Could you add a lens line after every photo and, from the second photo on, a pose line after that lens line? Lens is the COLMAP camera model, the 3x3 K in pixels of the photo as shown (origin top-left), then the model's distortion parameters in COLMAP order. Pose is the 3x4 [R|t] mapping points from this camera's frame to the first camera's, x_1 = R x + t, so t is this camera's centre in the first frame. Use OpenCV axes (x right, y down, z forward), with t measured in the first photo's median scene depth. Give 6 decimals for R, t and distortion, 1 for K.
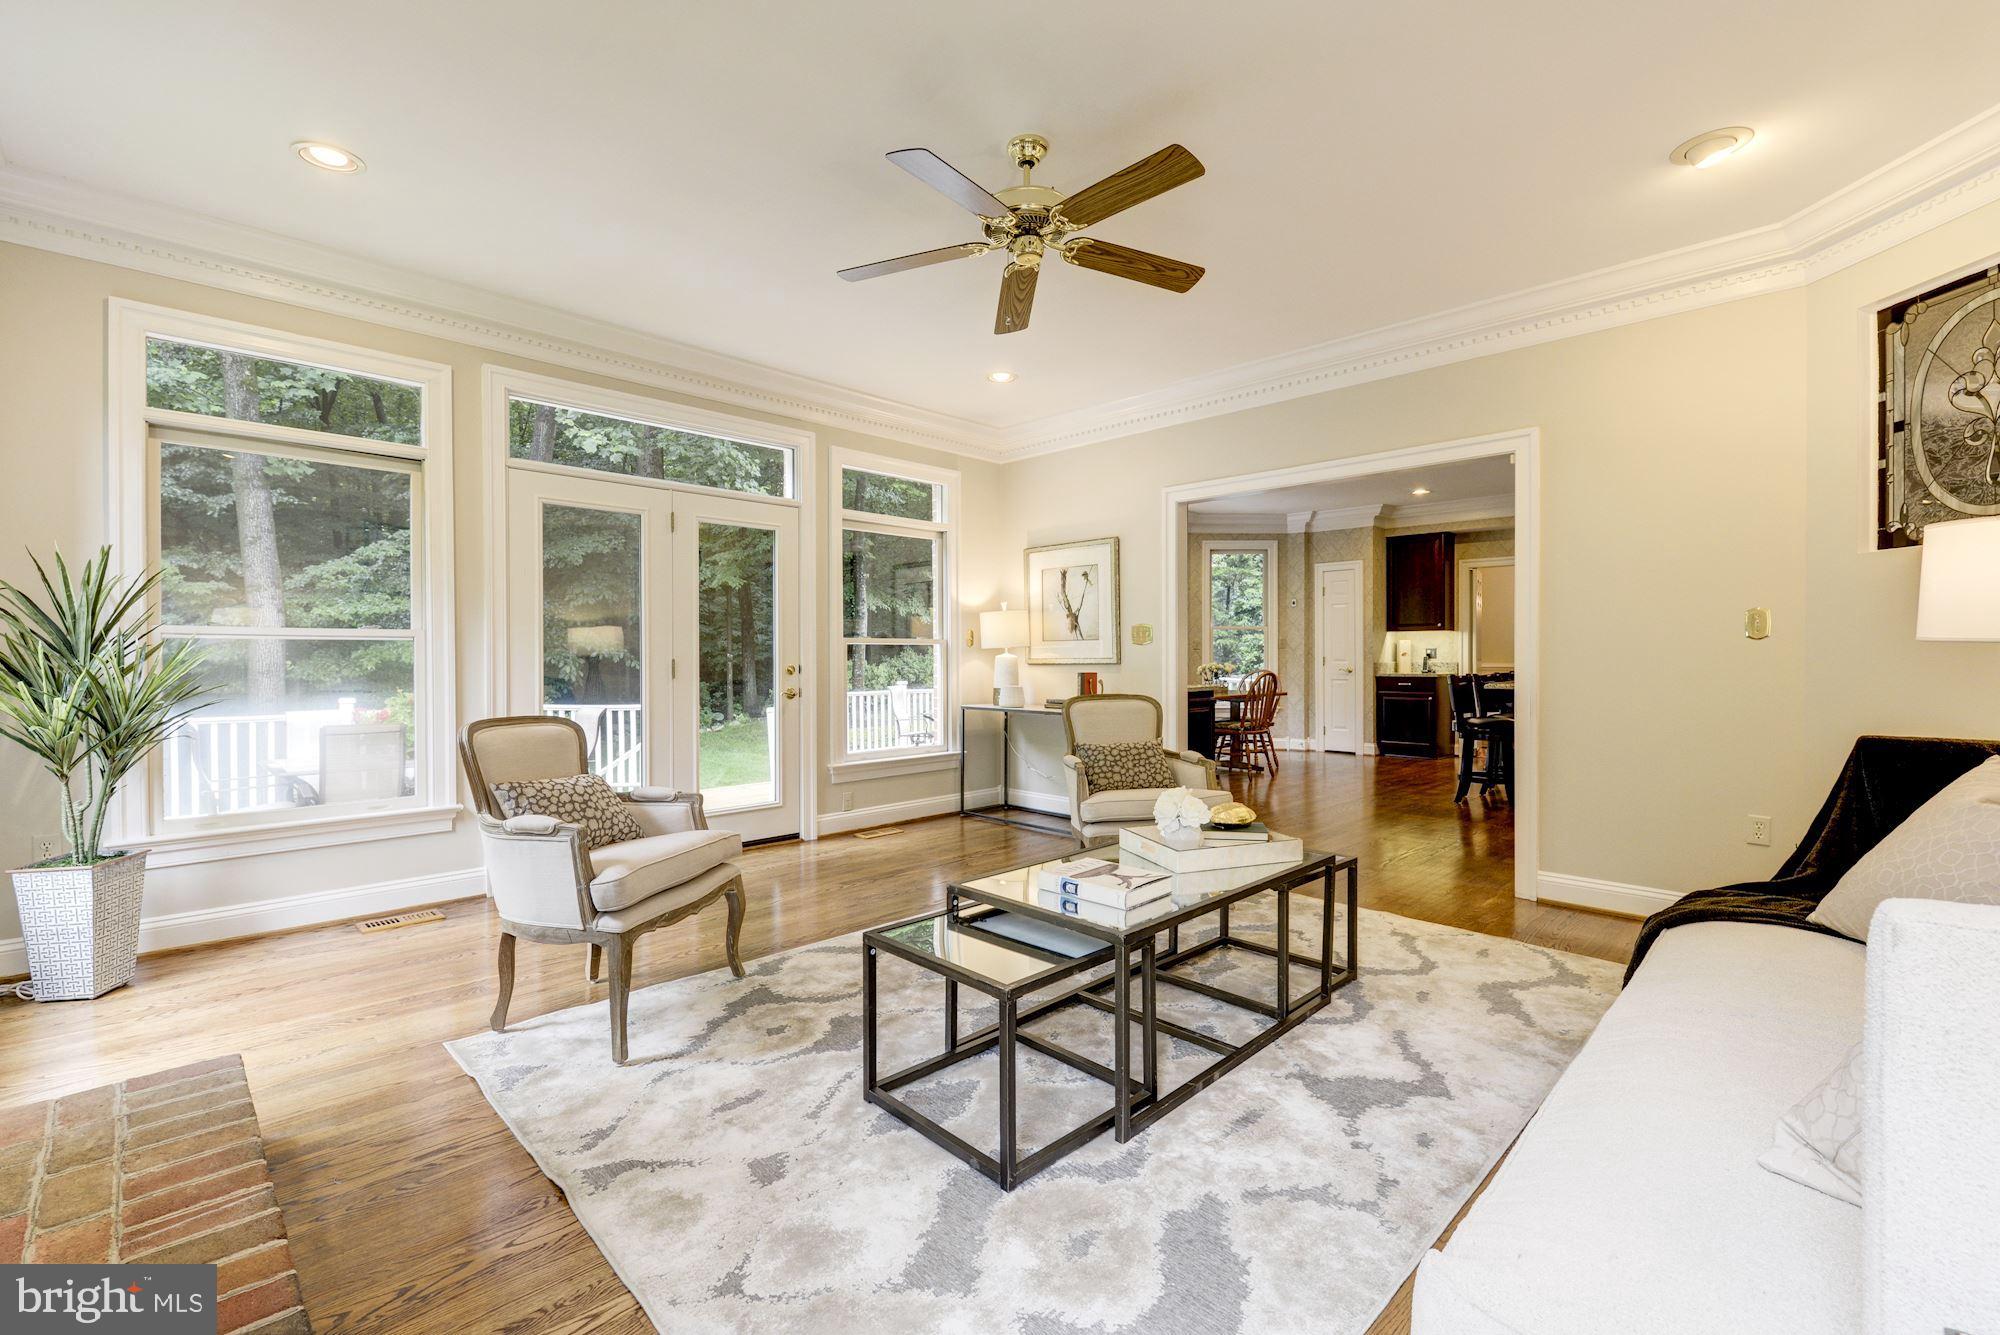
lens RADIAL K [[851.6, 0, 999.8], [0, 851.6, 662.1], [0, 0, 1]] dist [0.016400, -0.009503]
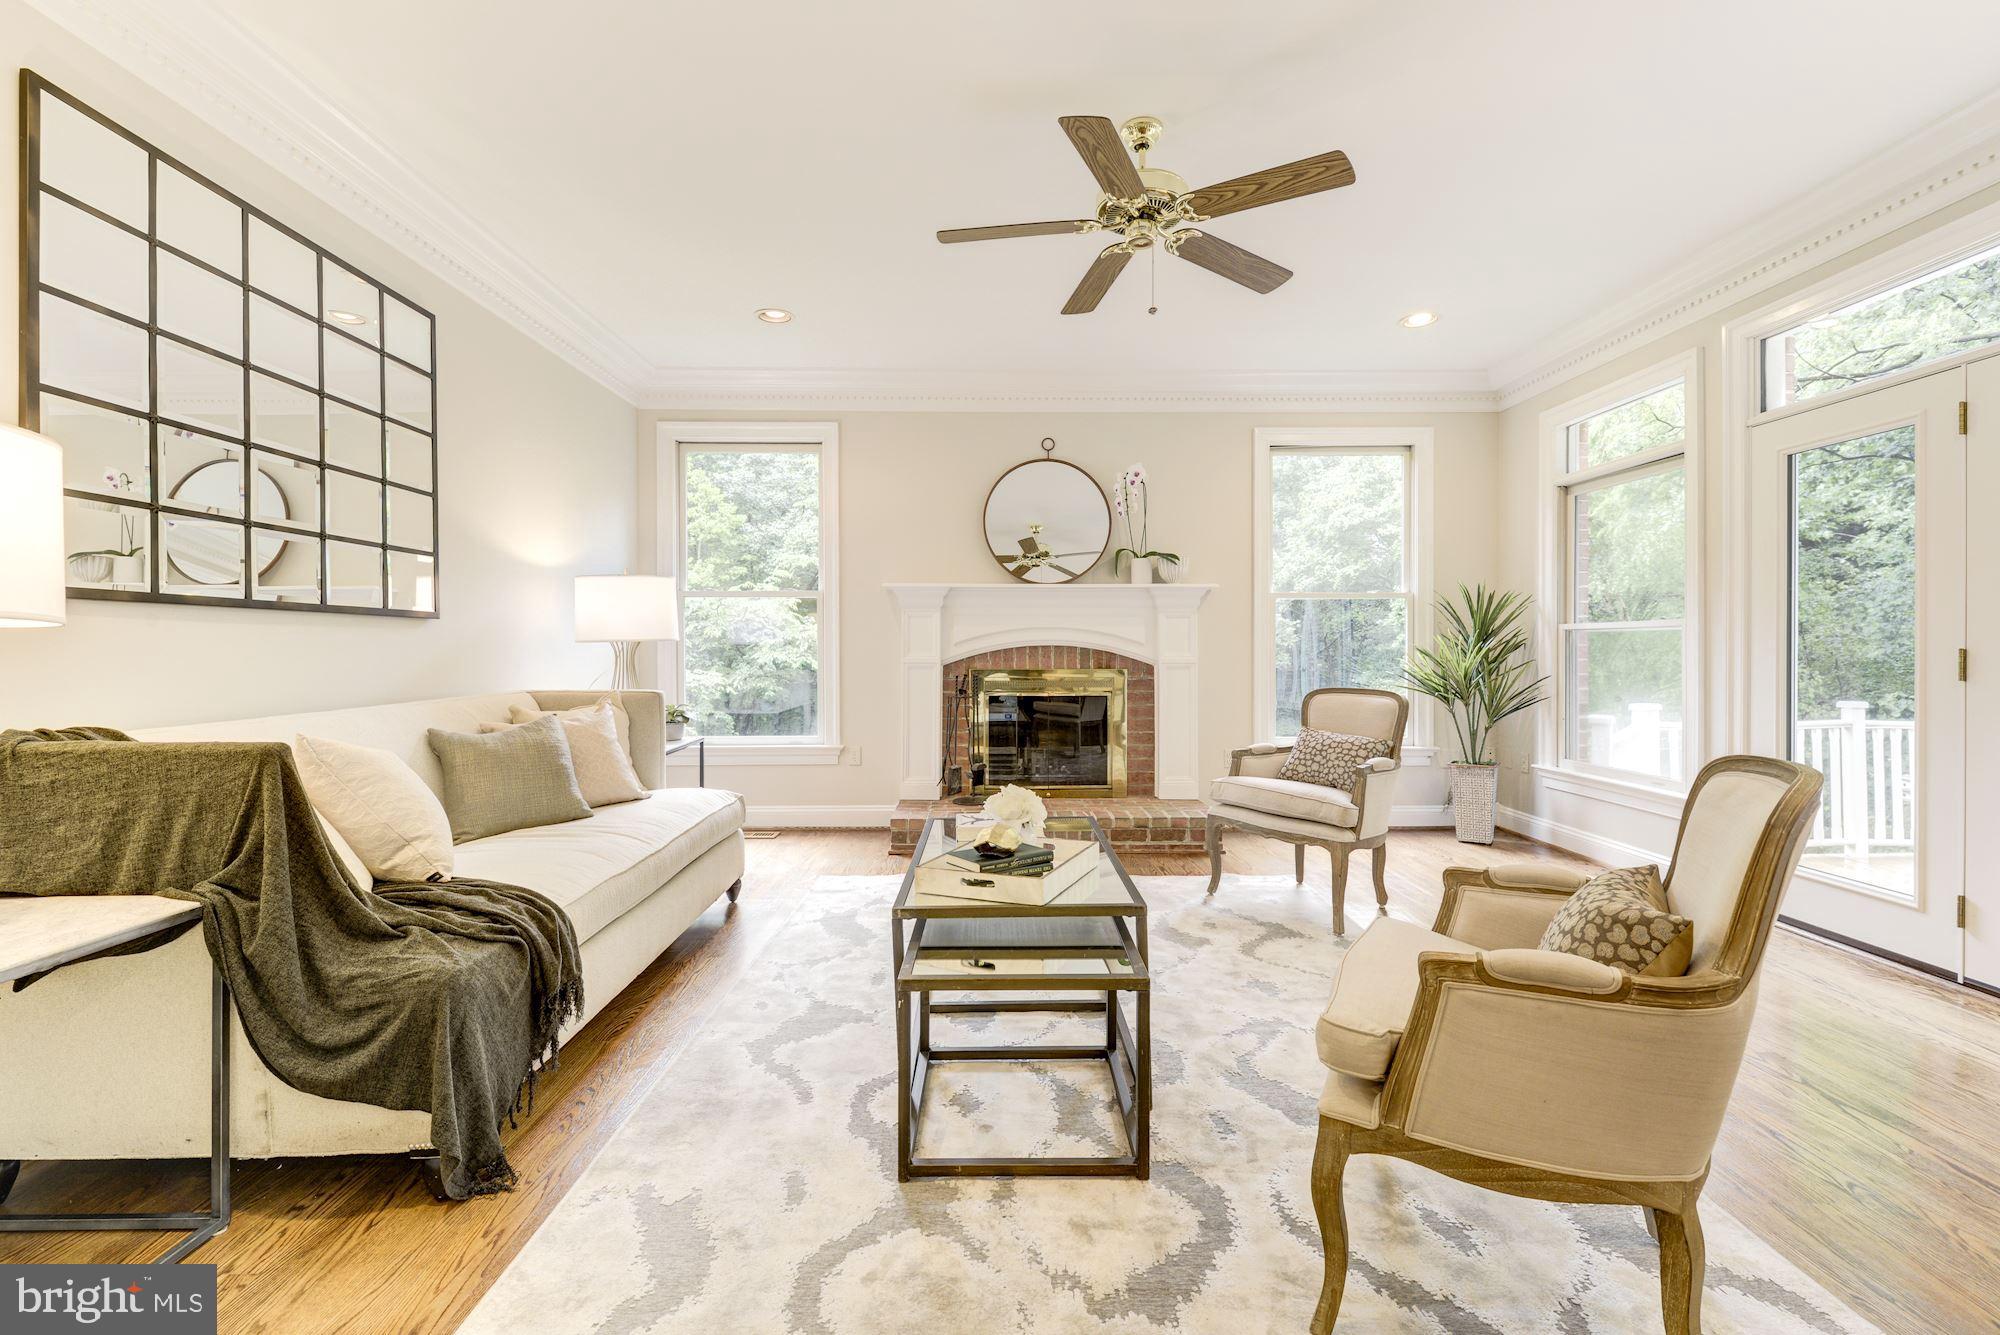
lens RADIAL K [[851.6, 0, 1002.1], [0, 851.6, 656.9], [0, 0, 1]] dist [0.016400, -0.009503]
pose [[-0.694169, 0.008180, -0.719766, 1.317376], [-0.005215, 0.999852, 0.016393, -0.010123], [0.719793, 0.015133, -0.694023, 2.420485]]
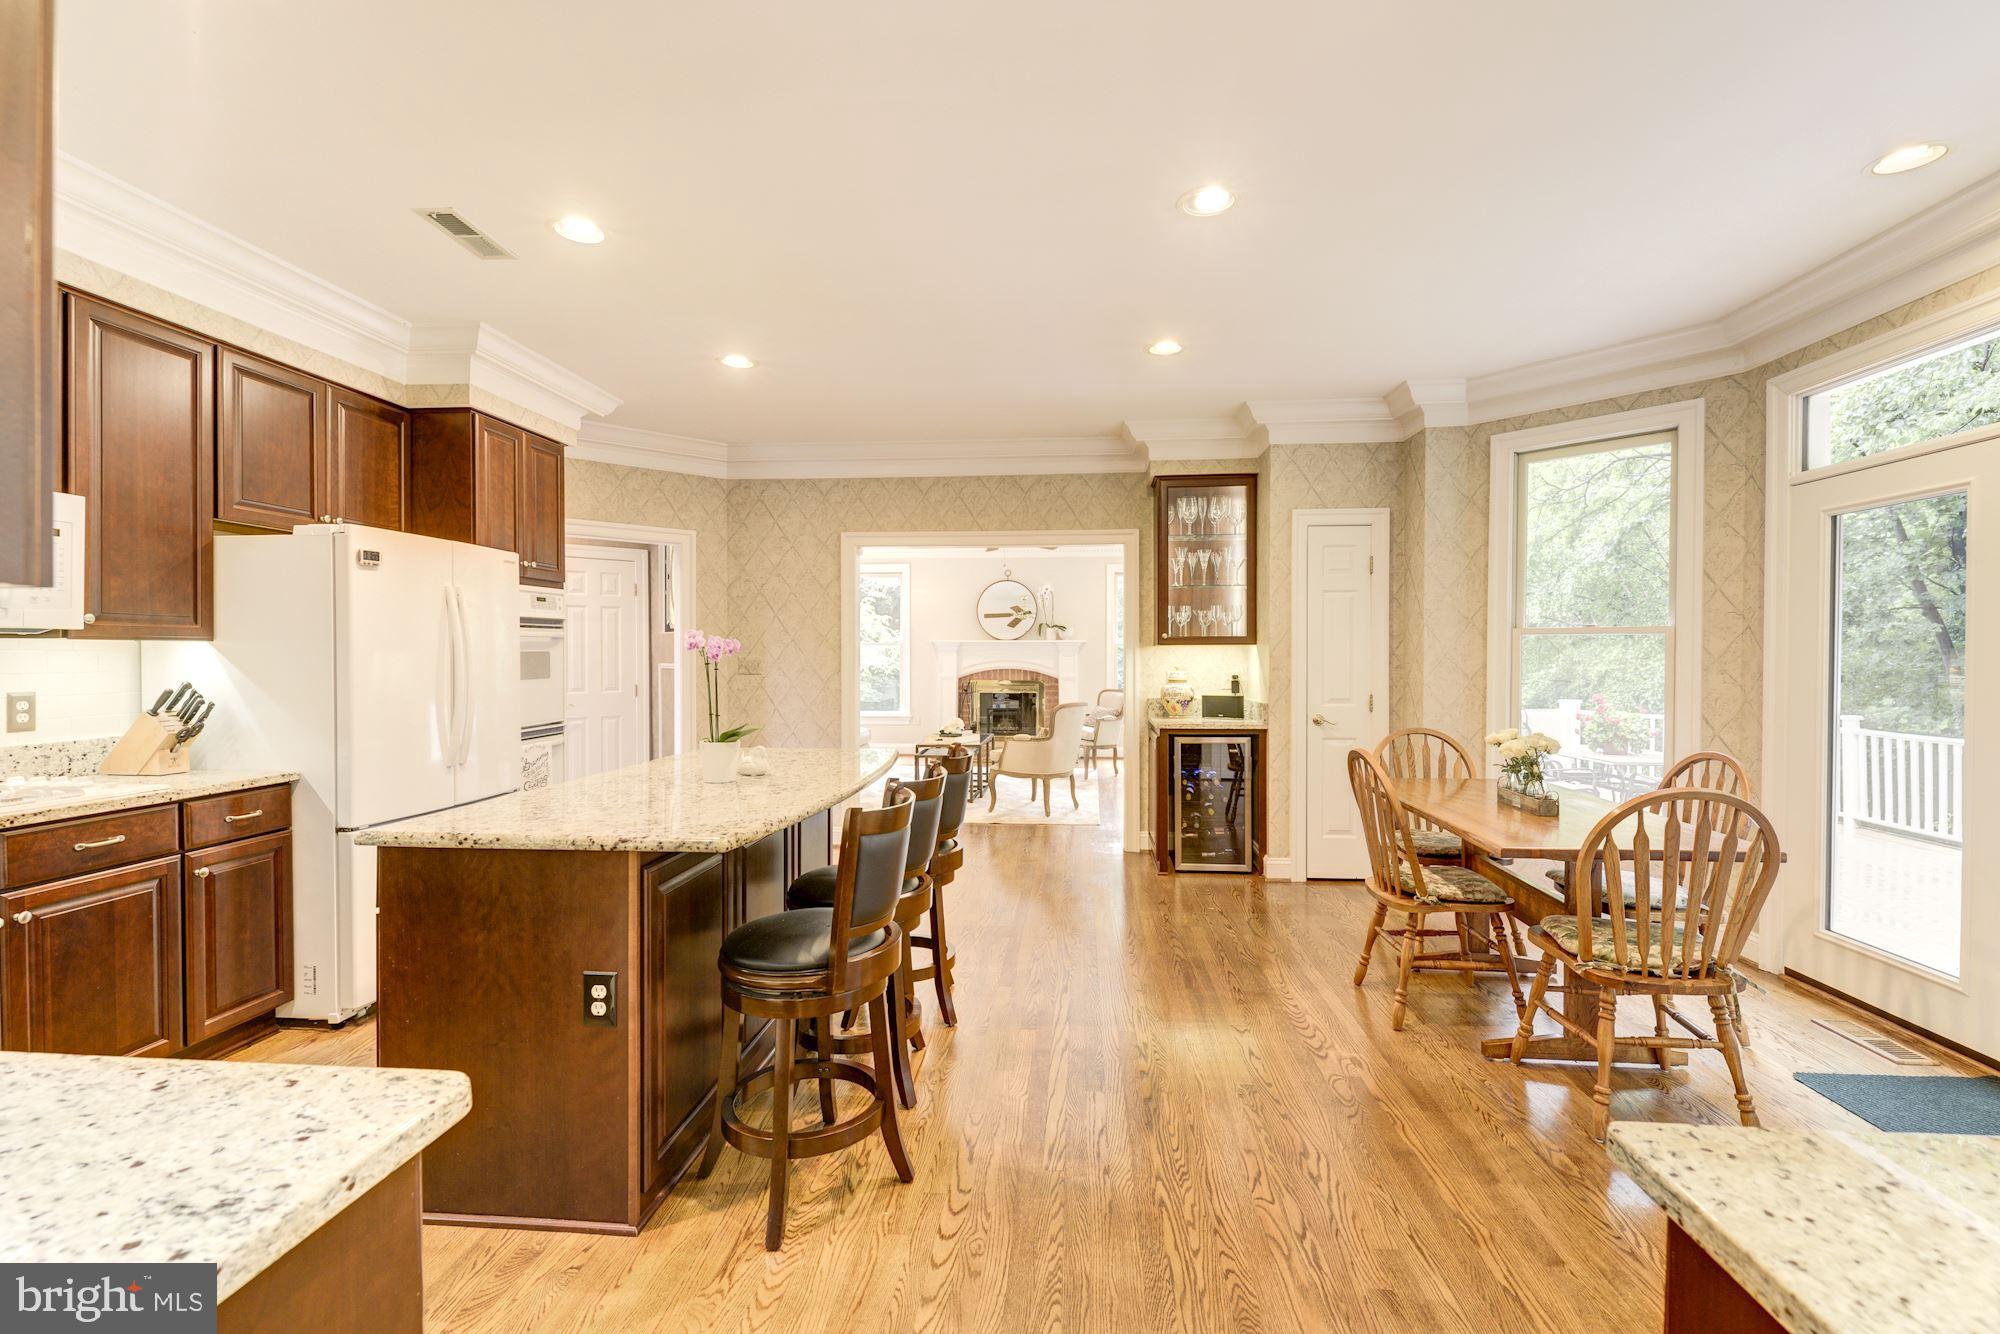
lens RADIAL K [[851.6, 0, 999.7], [0, 851.6, 666.8], [0, 0, 1]] dist [0.016400, -0.009503]
pose [[-0.781626, 0.008714, -0.623686, 2.993474], [-0.002483, 0.999851, 0.017082, -0.123533], [0.623742, 0.014900, -0.781488, 5.280431]]
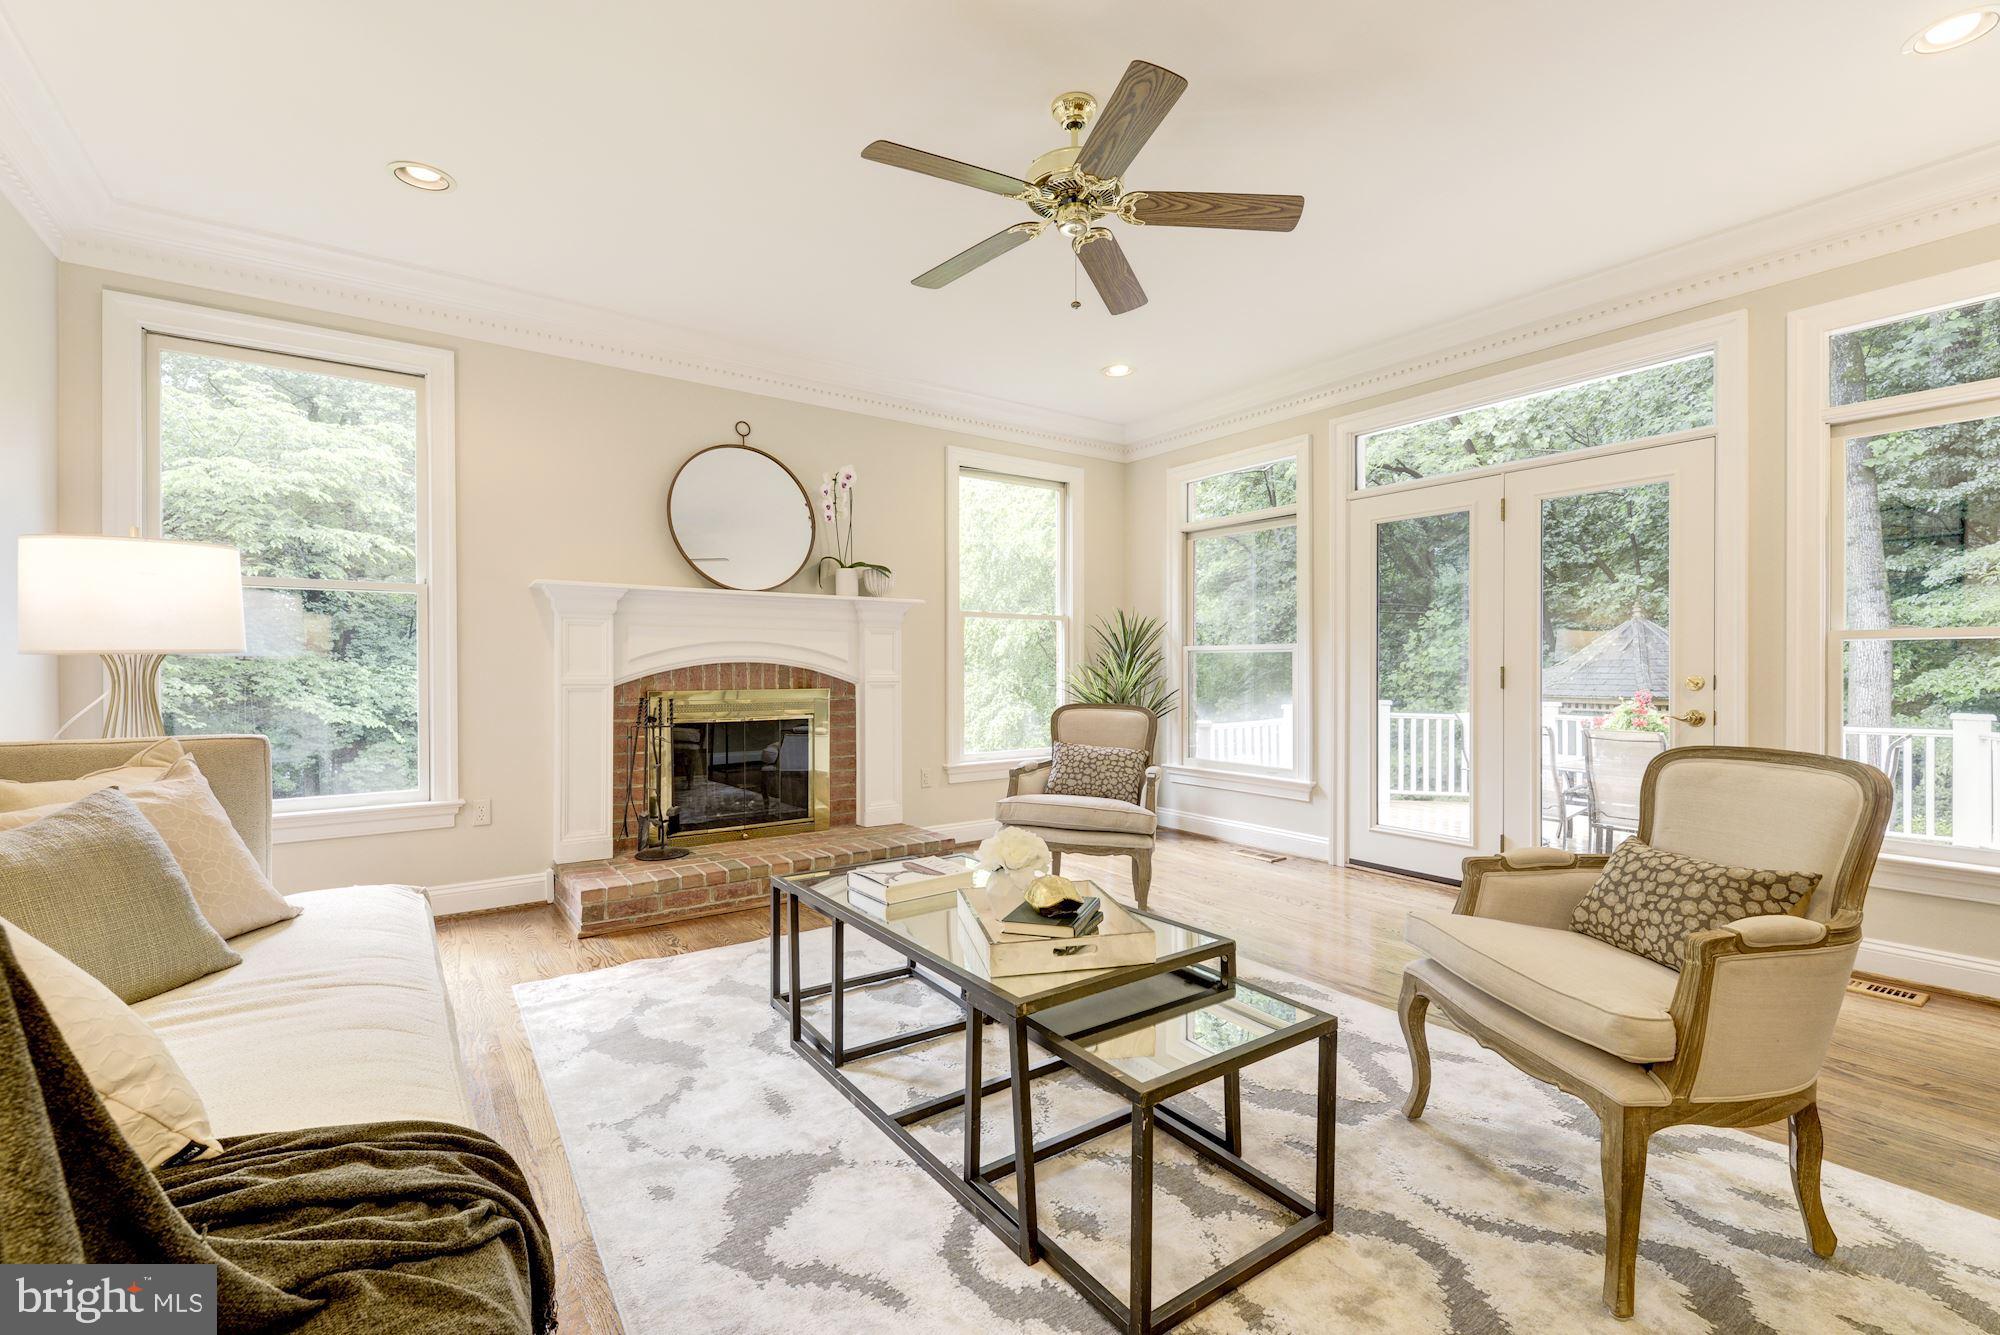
lens RADIAL K [[851.6, 0, 991.5], [0, 851.6, 672.8], [0, 0, 1]] dist [0.016400, -0.009503]
pose [[-0.167166, 0.007910, -0.985897, 1.465736], [-0.008634, 0.999918, 0.009487, -0.002024], [0.985891, 0.010098, -0.167084, 1.647586]]
